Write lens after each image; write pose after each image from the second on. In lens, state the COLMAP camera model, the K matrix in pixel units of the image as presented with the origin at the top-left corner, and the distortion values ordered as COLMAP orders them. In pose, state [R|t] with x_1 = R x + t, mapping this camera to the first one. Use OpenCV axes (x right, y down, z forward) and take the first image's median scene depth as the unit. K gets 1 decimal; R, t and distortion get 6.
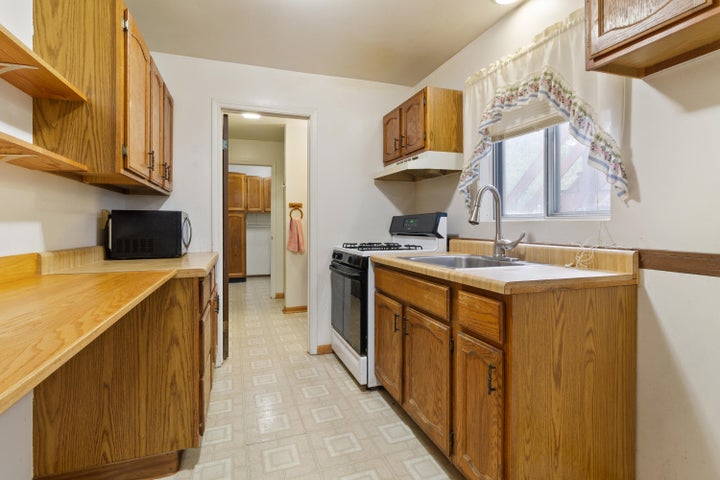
lens RADIAL K [[339.4, 0, 356.0], [0, 339.4, 225.5], [0, 0, 1]] dist [-0.001197, -0.000063]
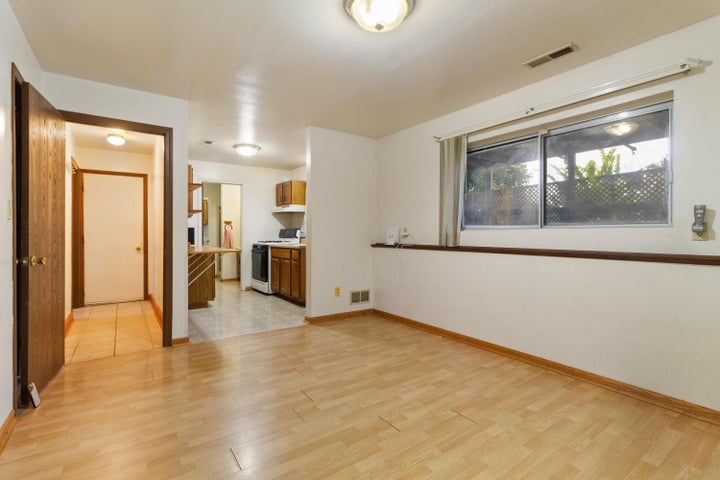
lens RADIAL K [[339.4, 0, 356.0], [0, 339.4, 225.5], [0, 0, 1]] dist [-0.001197, -0.000063]
pose [[0.960905, 0.002767, 0.276863, -0.038344], [0.003148, 0.999776, -0.020917, -0.003519], [-0.276859, 0.020971, 0.960682, -1.598563]]
